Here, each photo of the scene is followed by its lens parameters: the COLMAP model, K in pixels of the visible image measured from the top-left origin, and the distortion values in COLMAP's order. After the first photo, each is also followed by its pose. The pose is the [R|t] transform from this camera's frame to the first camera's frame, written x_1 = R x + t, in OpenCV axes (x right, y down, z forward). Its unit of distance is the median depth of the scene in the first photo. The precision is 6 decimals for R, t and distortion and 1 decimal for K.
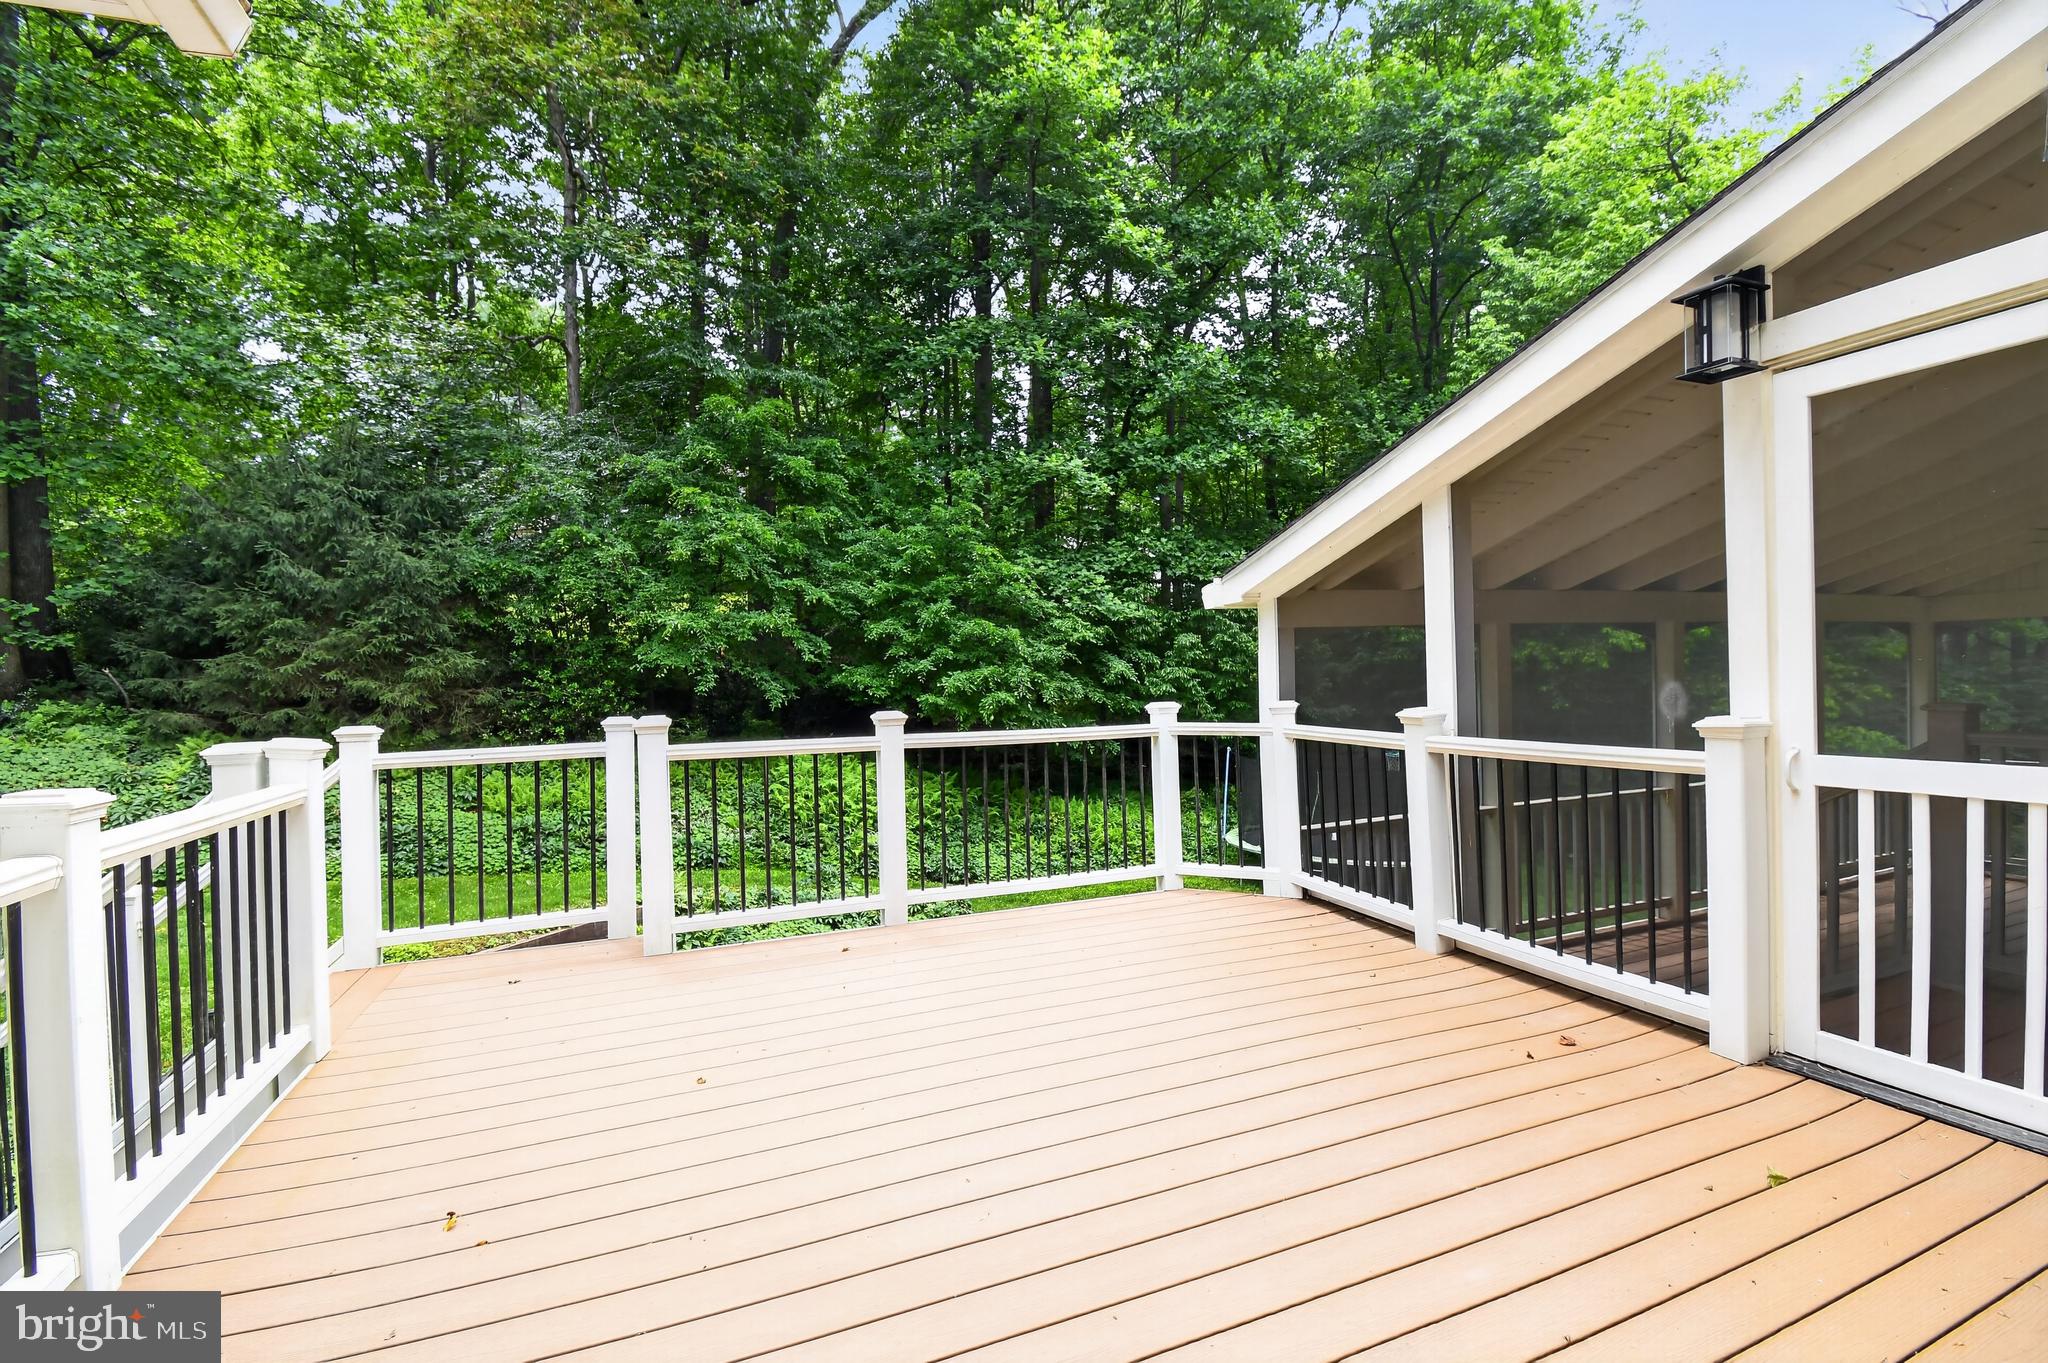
lens RADIAL K [[899.5, 0, 1032.8], [0, 899.5, 682.3], [0, 0, 1]] dist [0.014437, -0.023471]
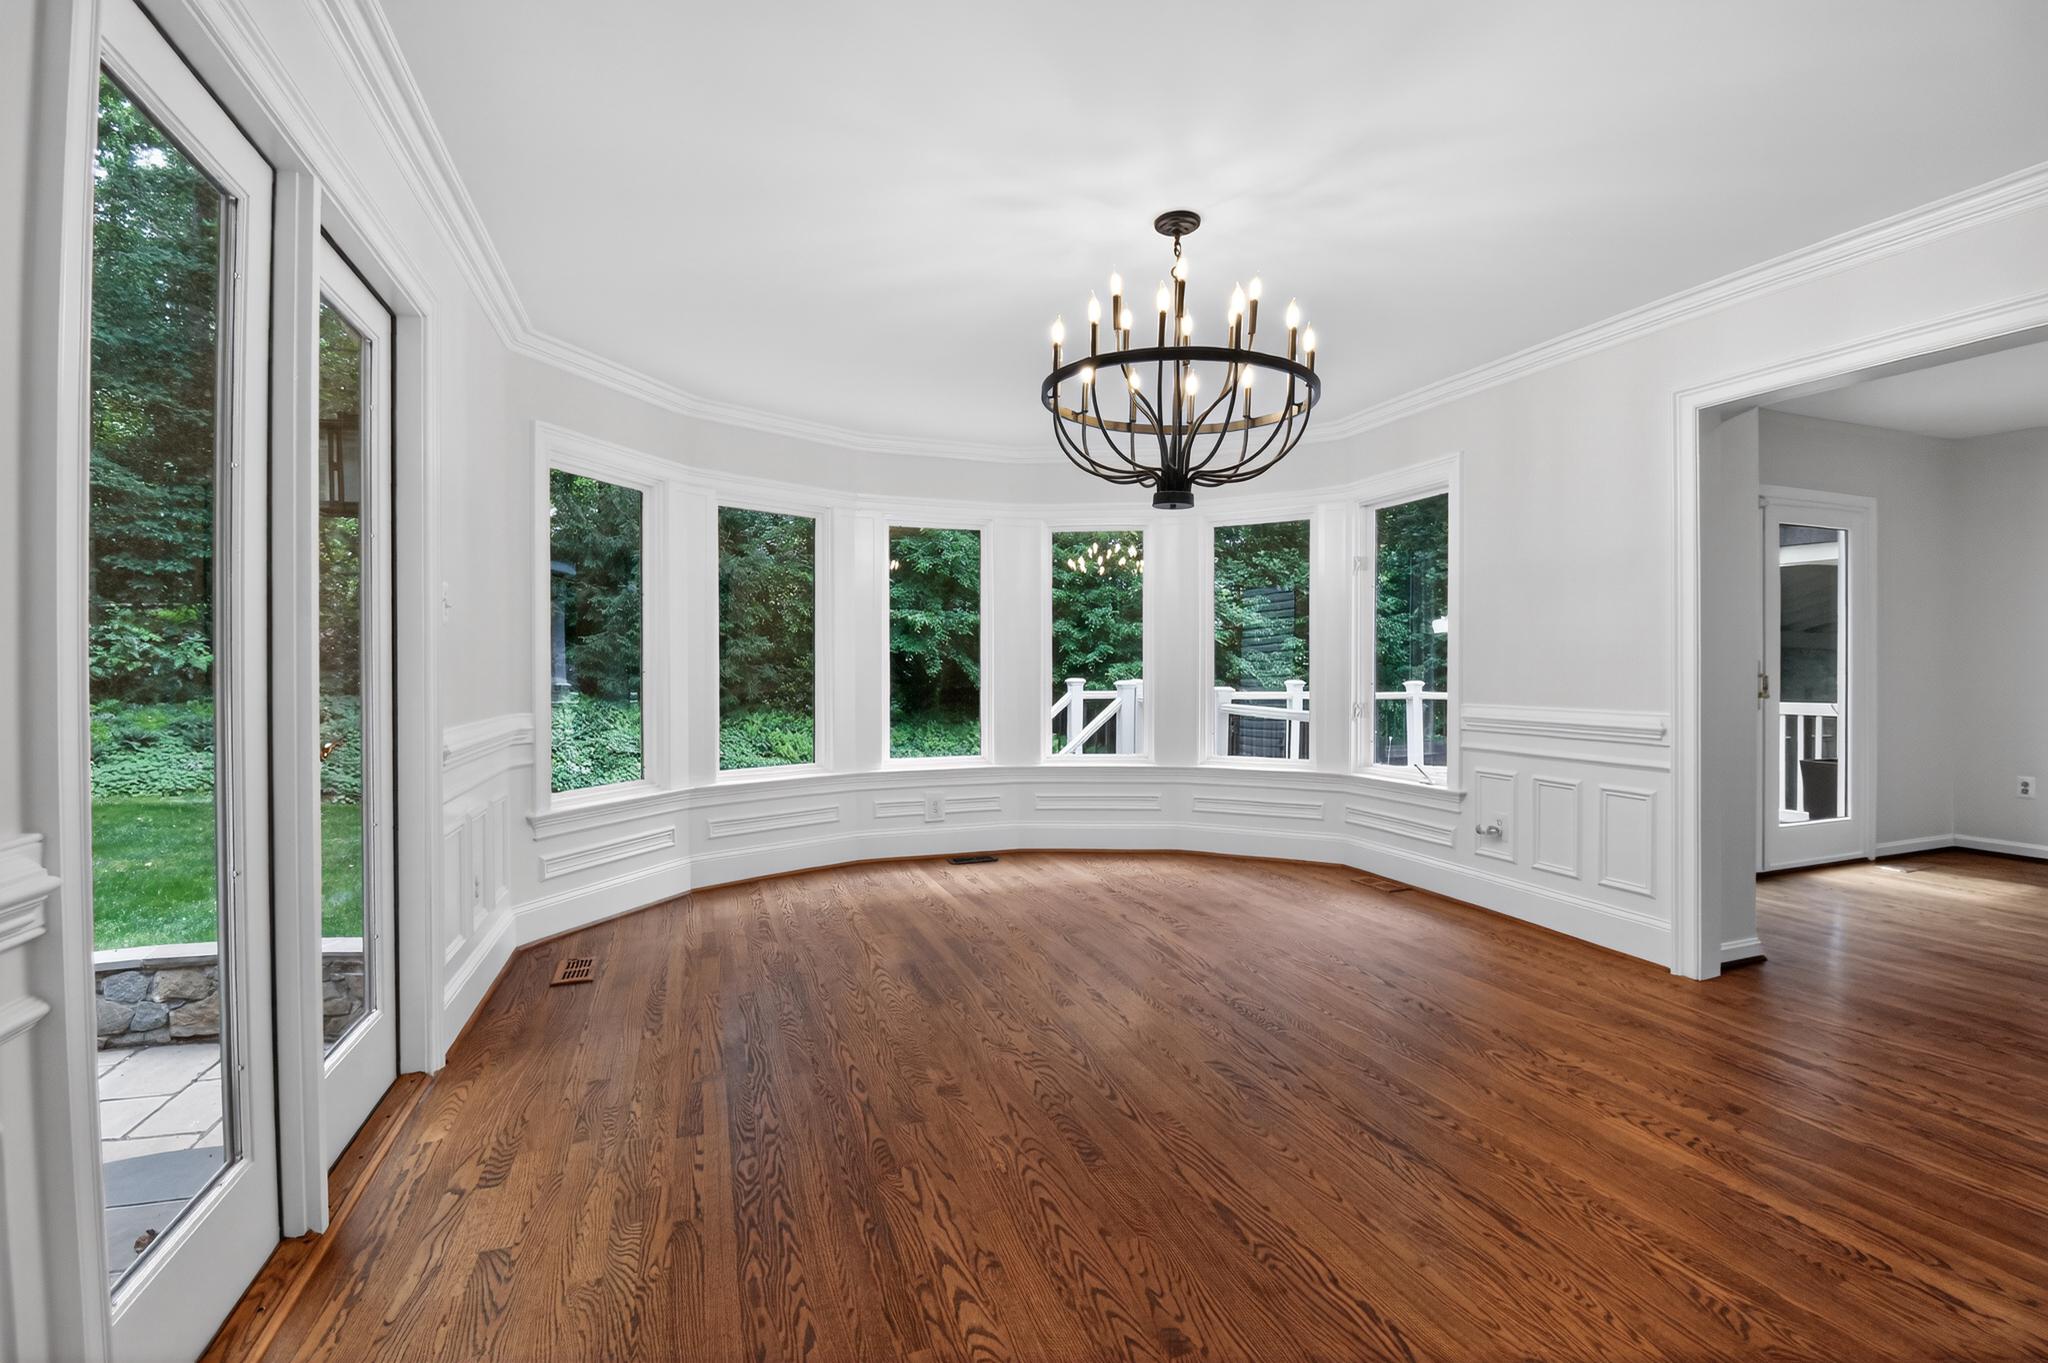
lens RADIAL K [[899.5, 0, 1032.8], [0, 899.5, 682.3], [0, 0, 1]] dist [0.014437, -0.023471]
pose [[0.999611, 0.027239, -0.006059, -0.220676], [-0.027225, 0.999626, 0.002398, 0.016278], [0.006122, -0.002232, 0.999979, -0.281391]]
